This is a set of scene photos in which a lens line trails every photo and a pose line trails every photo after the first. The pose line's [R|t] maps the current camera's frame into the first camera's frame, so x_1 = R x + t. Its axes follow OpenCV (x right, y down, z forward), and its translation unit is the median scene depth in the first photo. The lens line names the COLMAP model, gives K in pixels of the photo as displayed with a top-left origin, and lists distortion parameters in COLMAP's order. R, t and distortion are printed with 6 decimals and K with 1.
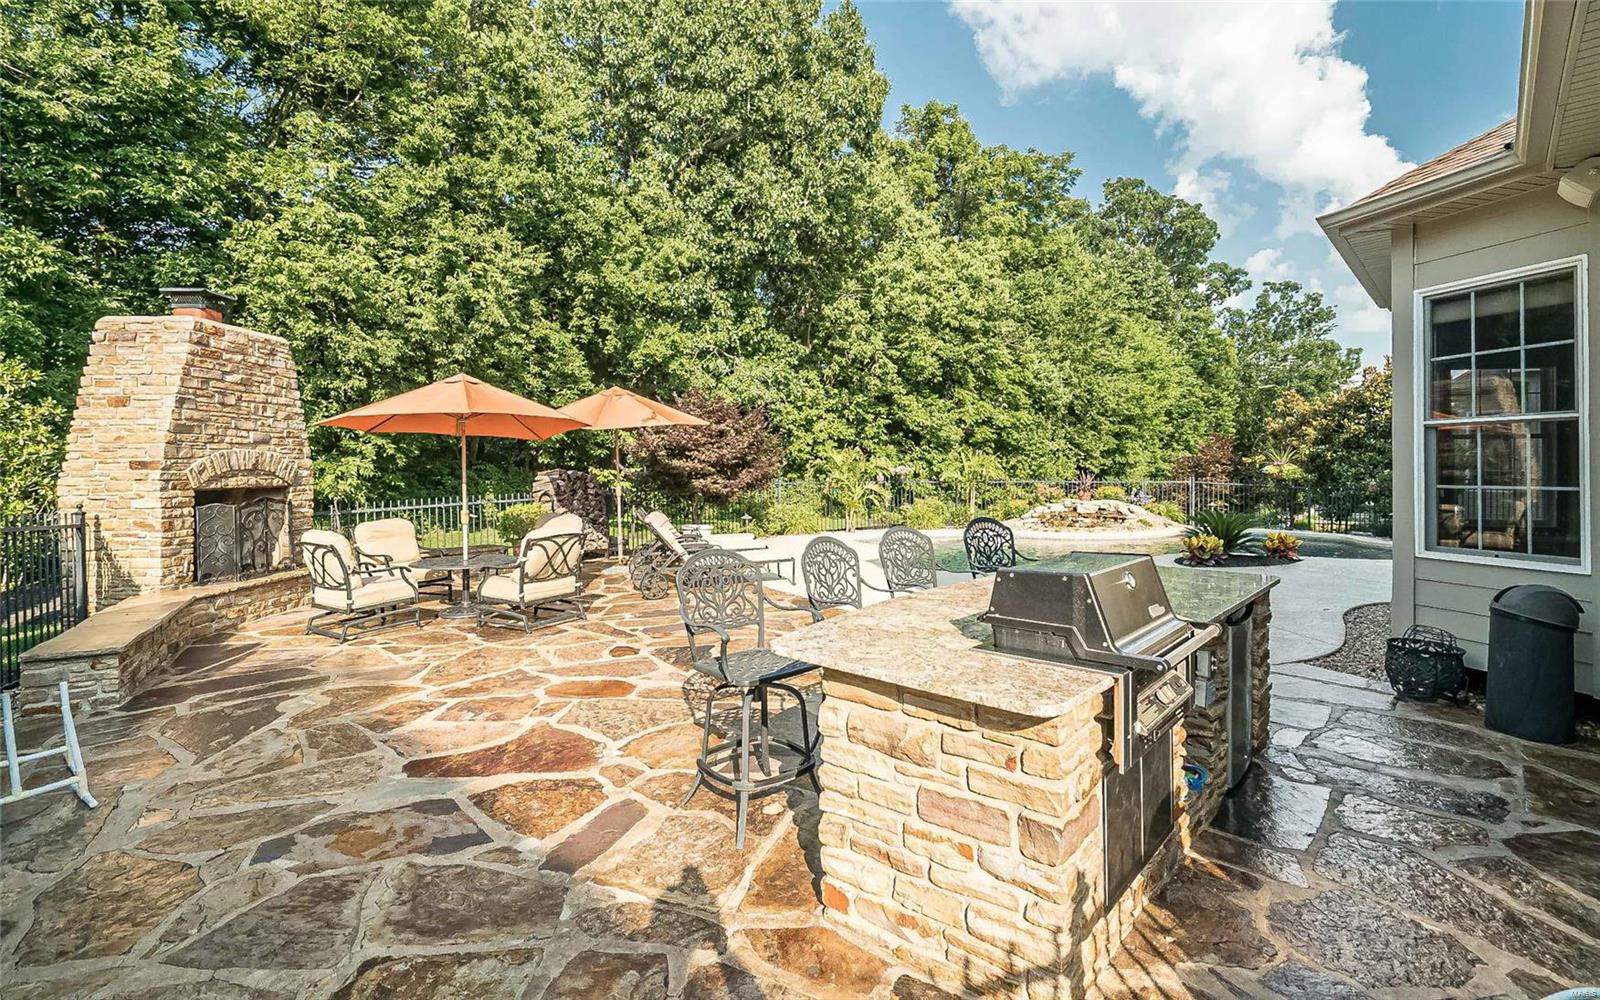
lens RADIAL K [[741.5, 0, 794.9], [0, 741.5, 466.1], [0, 0, 1]] dist [0.000027, 0.000170]
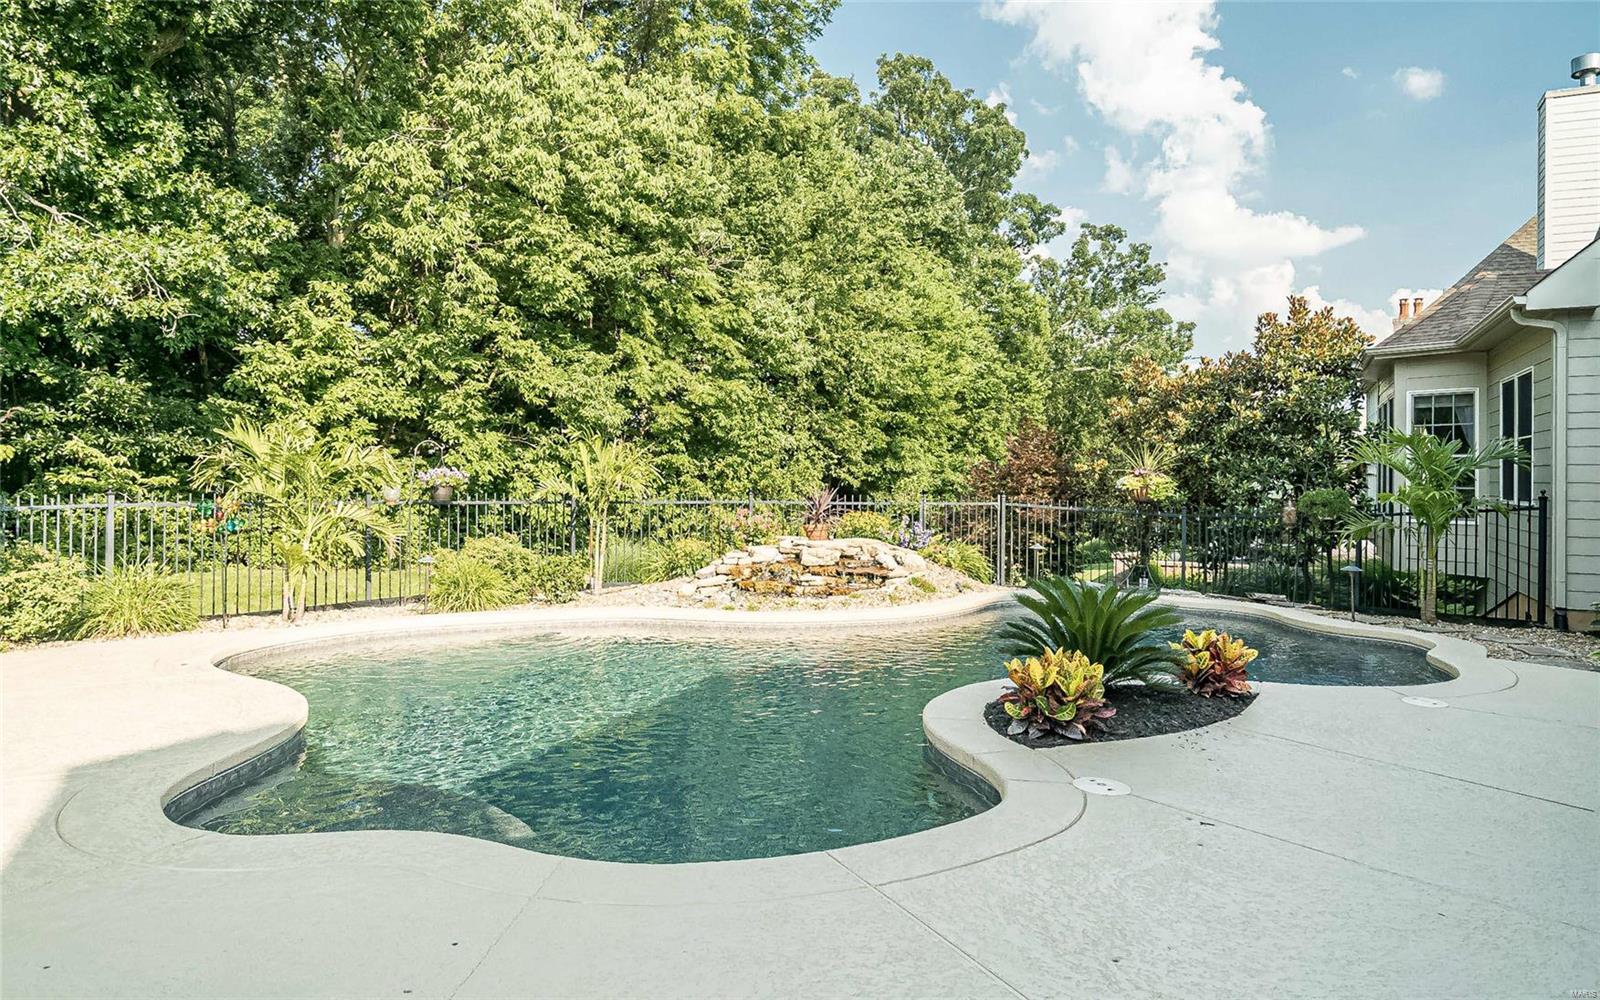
lens RADIAL K [[1051.3, 0, 799.6], [0, 1051.3, 470.0], [0, 0, 1]] dist [0.002778, 0.000991]
pose [[0.949787, 0.013242, 0.312616, 0.096533], [-0.011736, 0.999909, -0.006698, 0.001904], [-0.312676, 0.002693, 0.949856, 0.198907]]
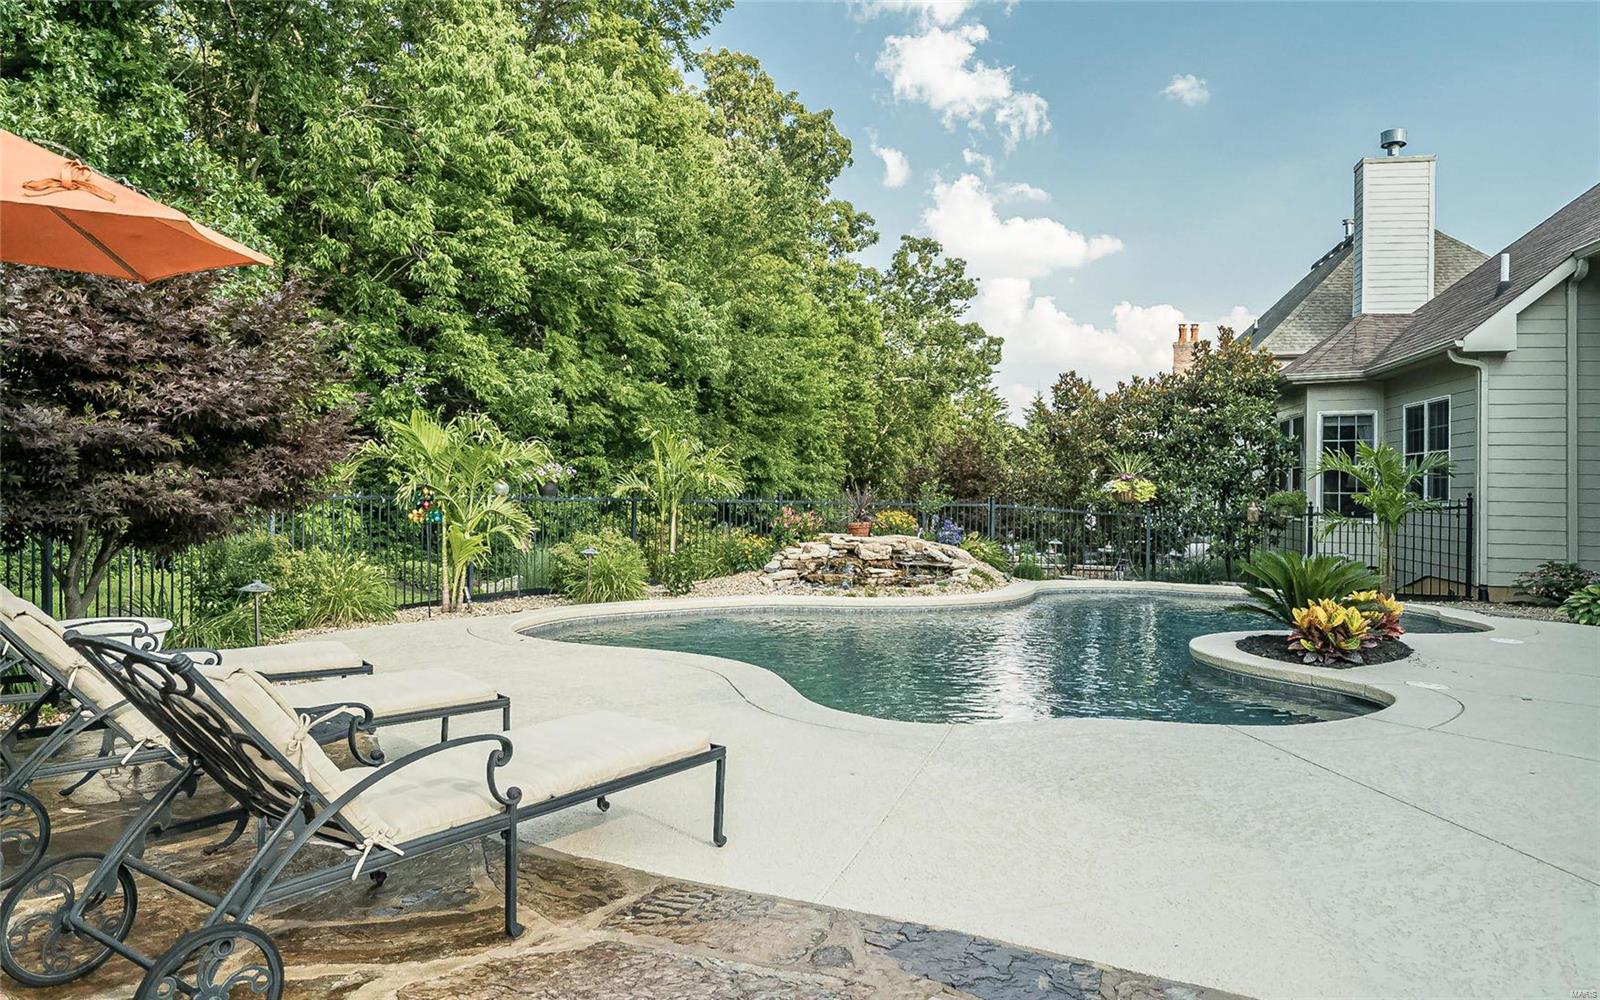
lens RADIAL K [[1131.3, 0, 799.8], [0, 1131.3, 471.4], [0, 0, 1]] dist [0.001997, 0.002368]
pose [[0.844764, 0.026832, 0.534466, -0.064925], [-0.020237, 0.999630, -0.018198, 0.009150], [-0.534757, 0.004557, 0.844994, 0.200649]]
